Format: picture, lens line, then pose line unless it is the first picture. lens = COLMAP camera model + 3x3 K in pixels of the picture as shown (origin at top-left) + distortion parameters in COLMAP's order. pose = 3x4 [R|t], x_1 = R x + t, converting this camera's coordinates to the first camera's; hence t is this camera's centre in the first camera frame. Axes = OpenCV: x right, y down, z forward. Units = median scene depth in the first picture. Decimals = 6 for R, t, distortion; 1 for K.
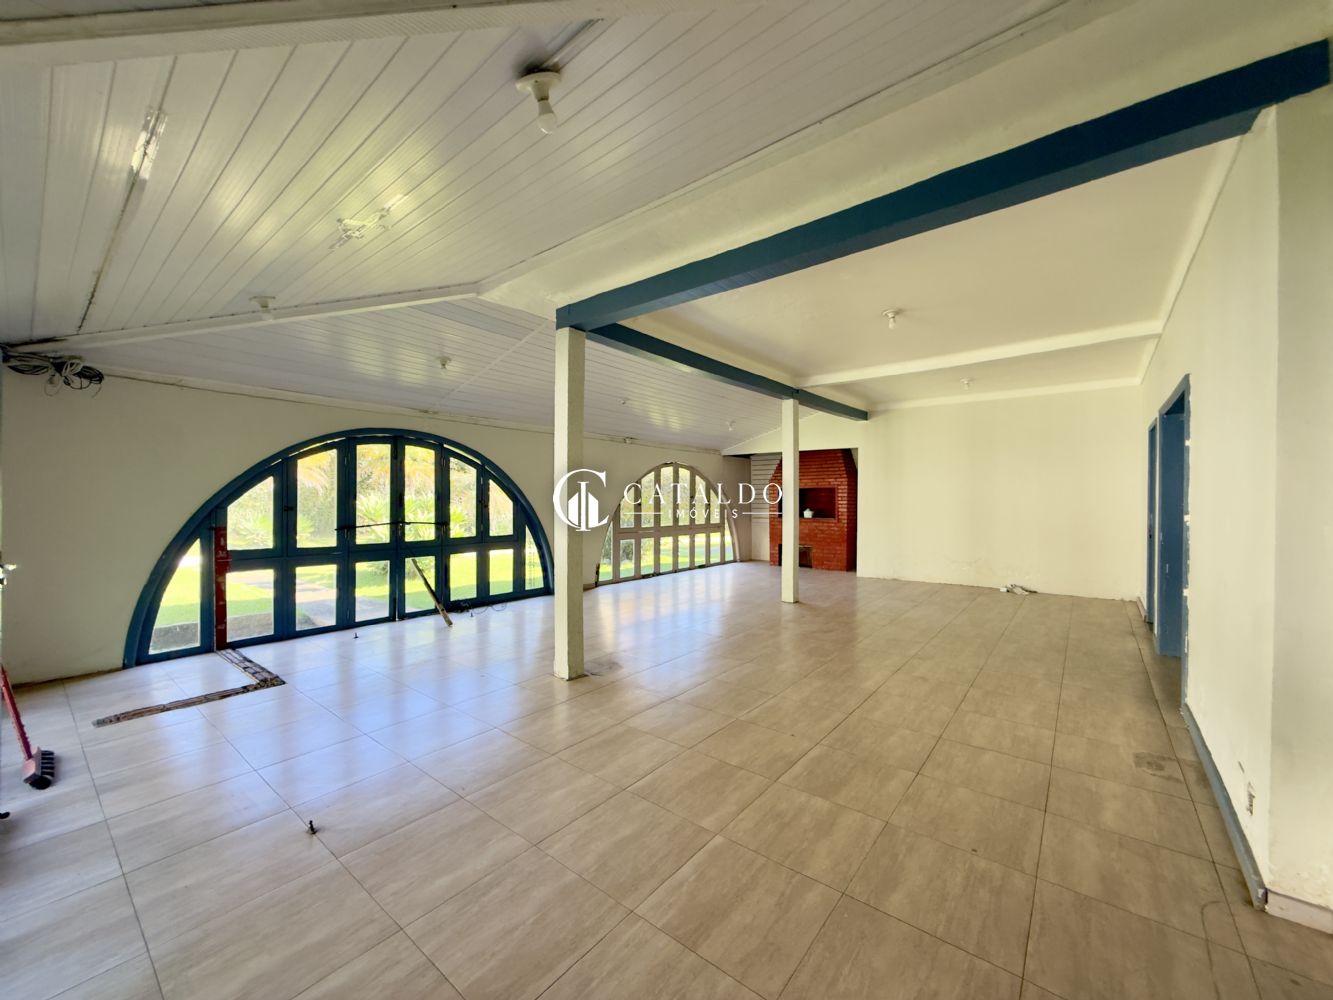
lens RADIAL K [[530.7, 0, 666.0], [0, 530.7, 501.6], [0, 0, 1]] dist [0.000164, 0.000383]
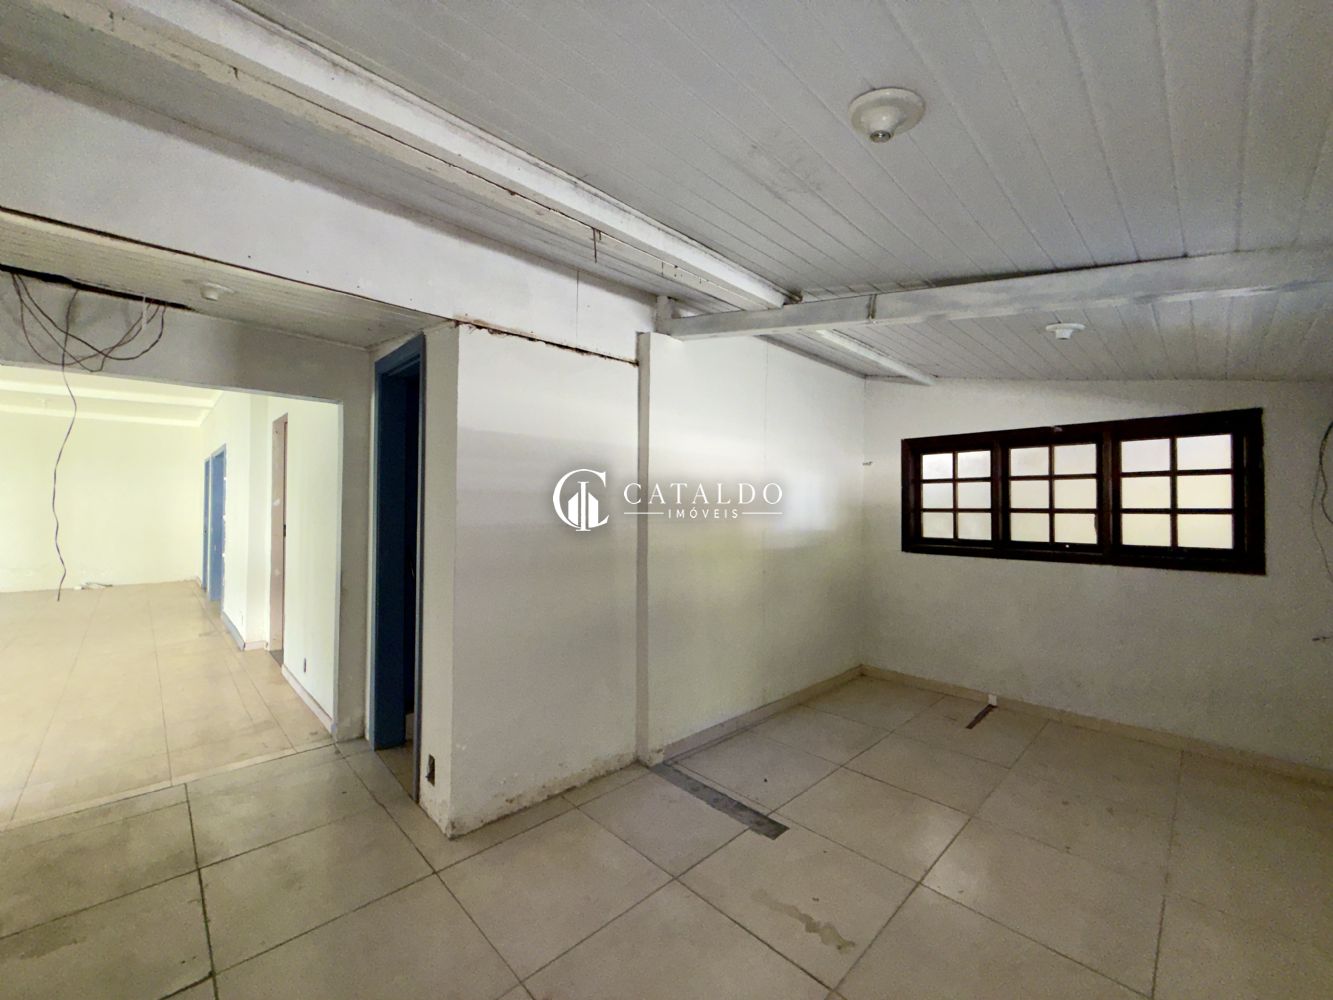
lens RADIAL K [[531.8, 0, 655.4], [0, 531.8, 491.6], [0, 0, 1]] dist [0.000173, 0.000347]
pose [[0.125852, 0.018850, 0.991870, -0.436592], [0.009606, 0.999749, -0.020218, -0.004843], [-0.992003, 0.012072, 0.125640, -0.469657]]
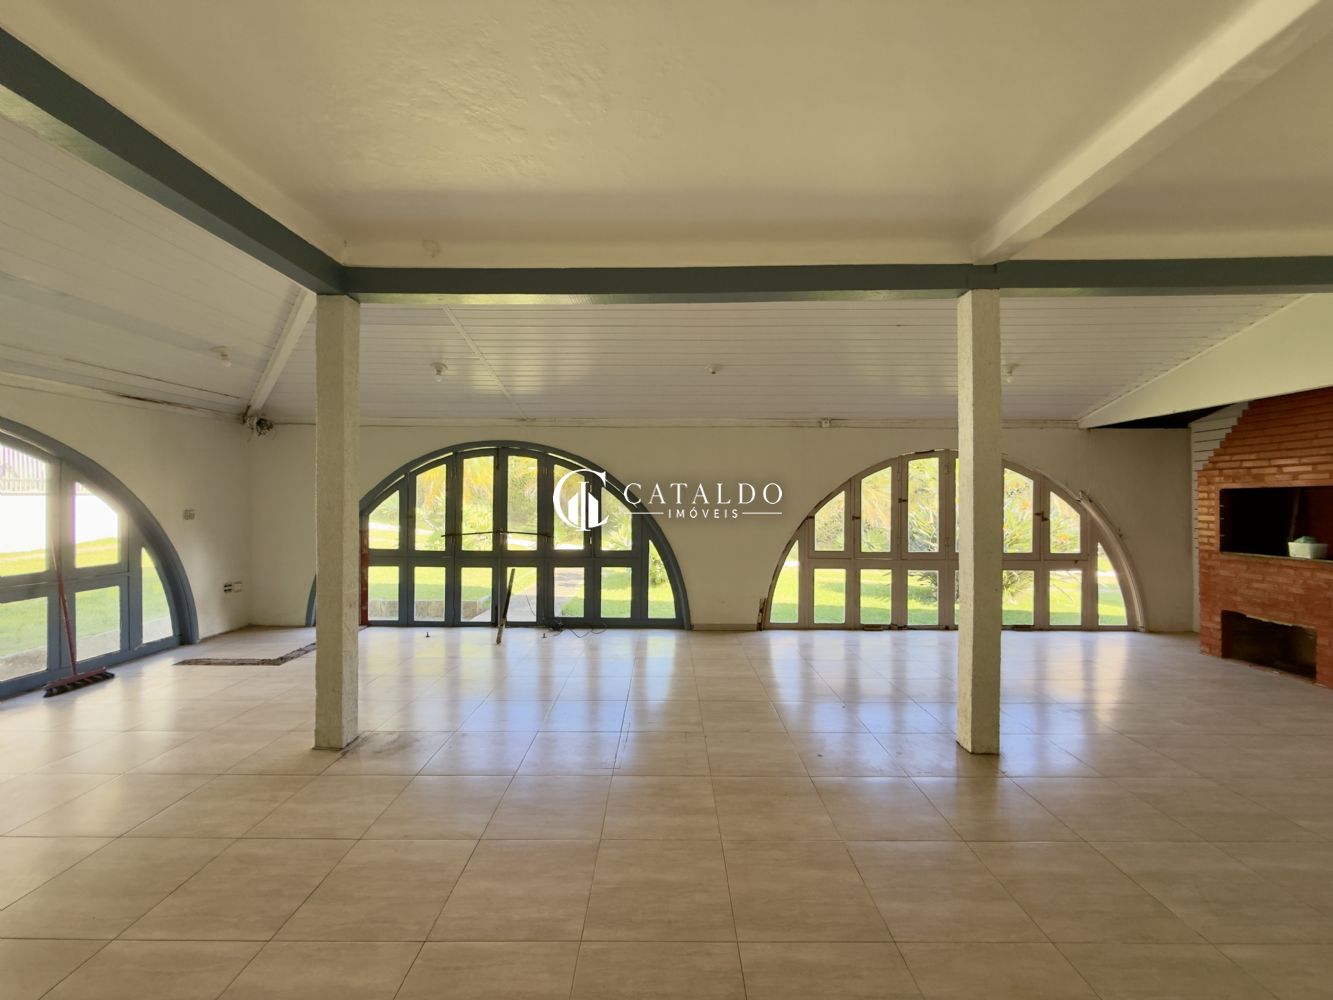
lens RADIAL K [[530.7, 0, 666.0], [0, 530.7, 501.6], [0, 0, 1]] dist [0.000164, 0.000383]
pose [[0.623289, -0.005523, -0.781972, 0.477388], [-0.005956, 0.999913, -0.011809, -0.007661], [0.781969, 0.012018, 0.623202, 0.588787]]
